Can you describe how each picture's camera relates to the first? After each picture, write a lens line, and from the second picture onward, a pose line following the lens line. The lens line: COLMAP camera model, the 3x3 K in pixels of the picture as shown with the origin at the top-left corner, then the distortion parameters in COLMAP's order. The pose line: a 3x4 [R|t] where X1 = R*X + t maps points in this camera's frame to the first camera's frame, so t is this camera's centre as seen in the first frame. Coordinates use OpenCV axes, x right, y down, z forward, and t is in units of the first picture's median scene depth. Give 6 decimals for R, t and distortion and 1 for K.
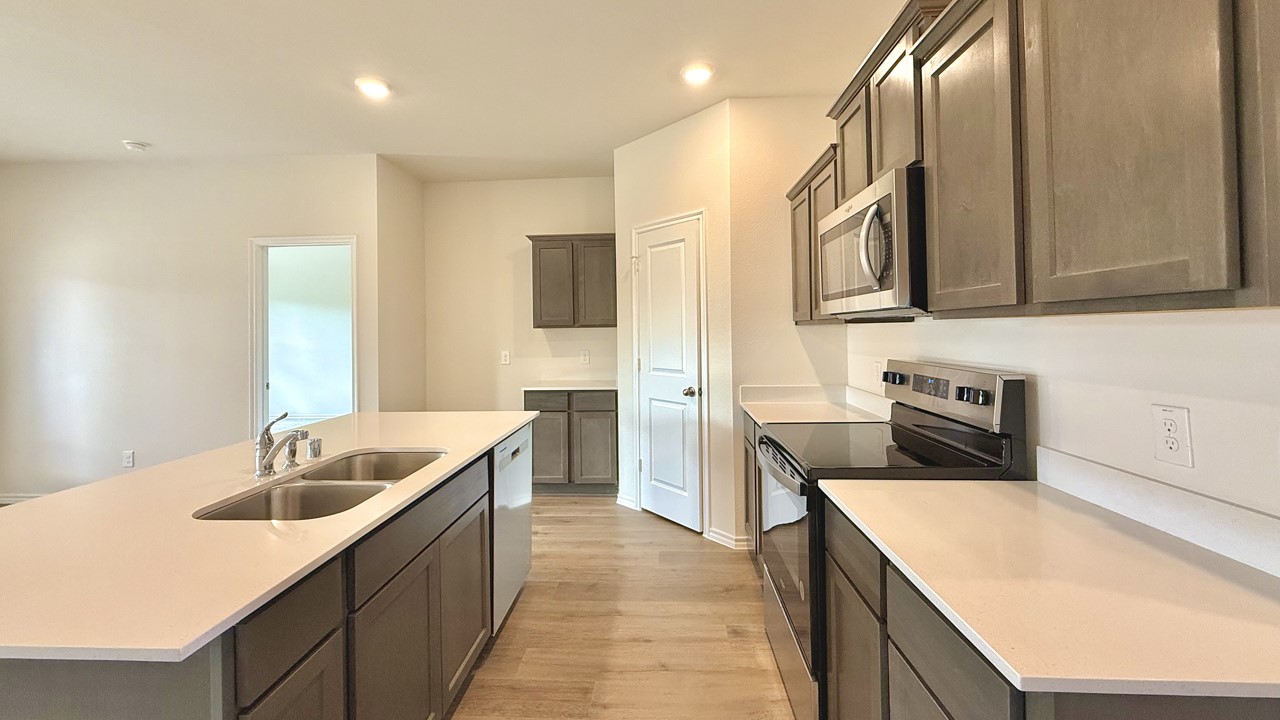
lens RADIAL K [[509.3, 0, 638.3], [0, 509.3, 325.0], [0, 0, 1]] dist [-0.000553, -0.000302]
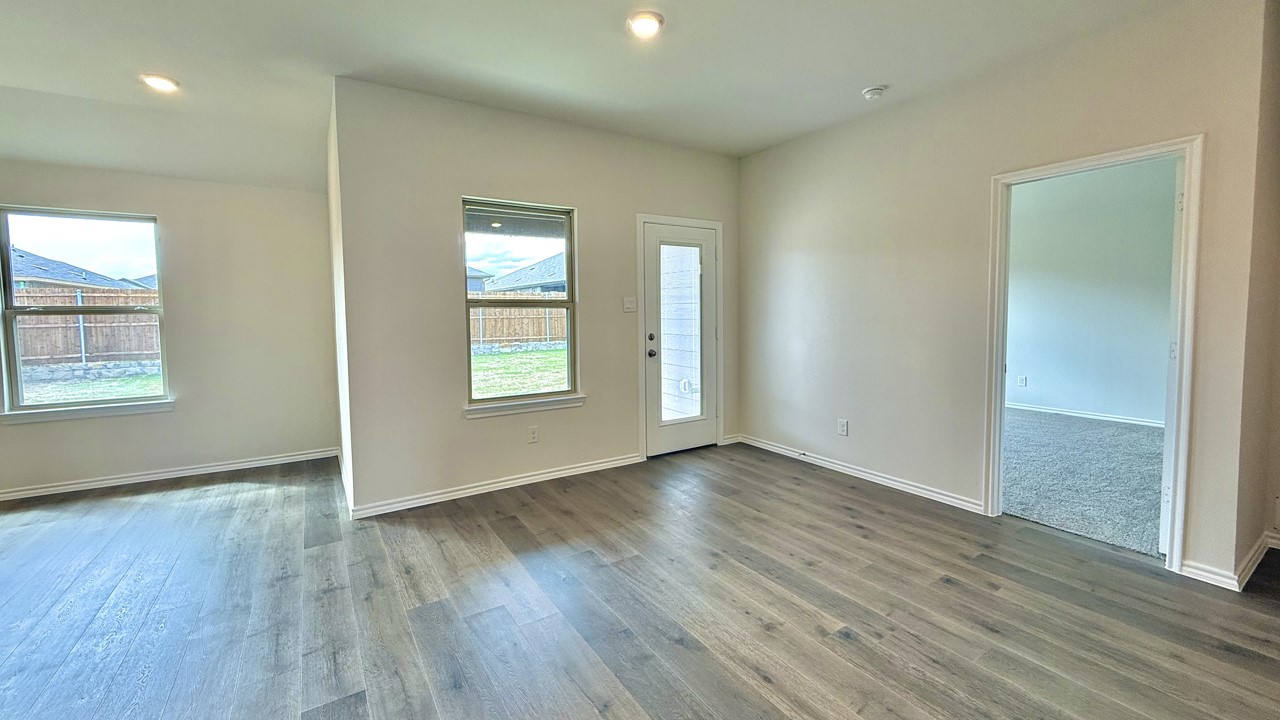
lens RADIAL K [[509.7, 0, 636.4], [0, 509.7, 338.1], [0, 0, 1]] dist [0.000026, 0.000151]
pose [[0.582226, 0.052716, -0.811316, -0.477815], [0.012830, 0.997176, 0.073999, 0.010641], [0.812925, -0.053493, 0.579906, 0.108986]]
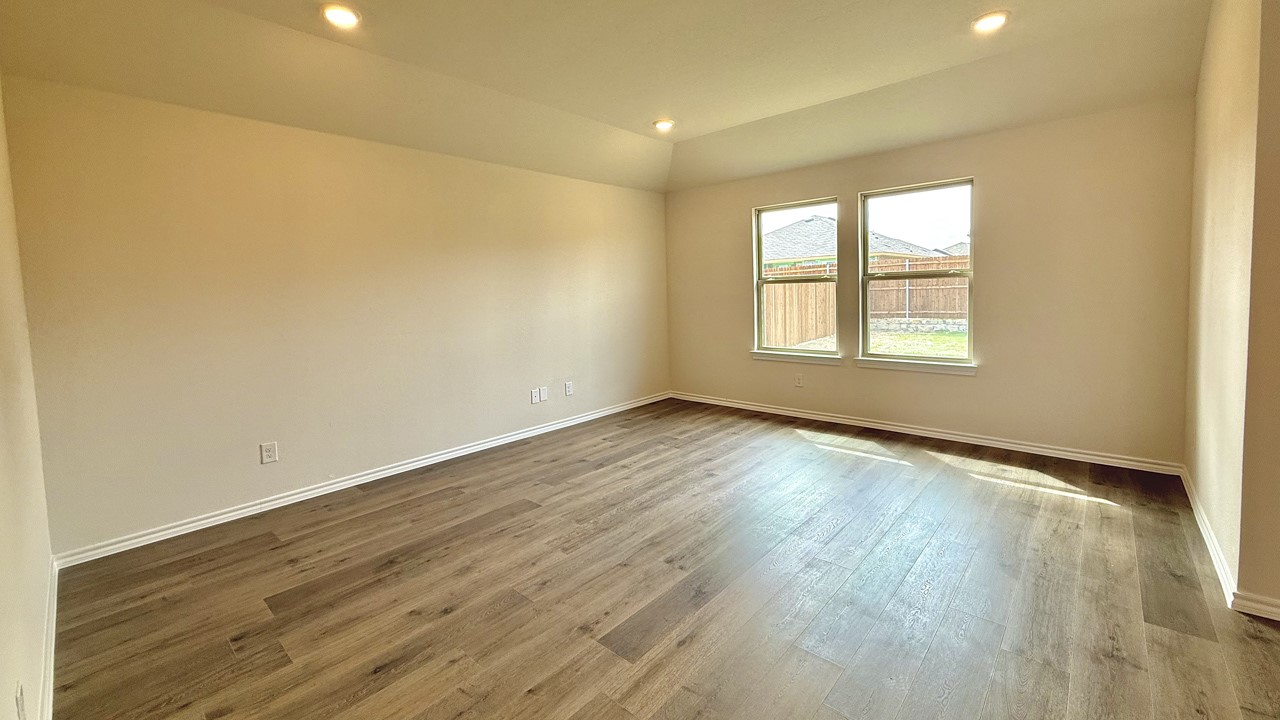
lens RADIAL K [[509.3, 0, 638.3], [0, 509.3, 325.0], [0, 0, 1]] dist [-0.000553, -0.000302]
pose [[-0.636101, 0.089035, -0.766451, -0.677140], [0.053219, 0.996017, 0.071534, 0.013201], [0.769768, 0.004714, -0.638306, 0.063136]]
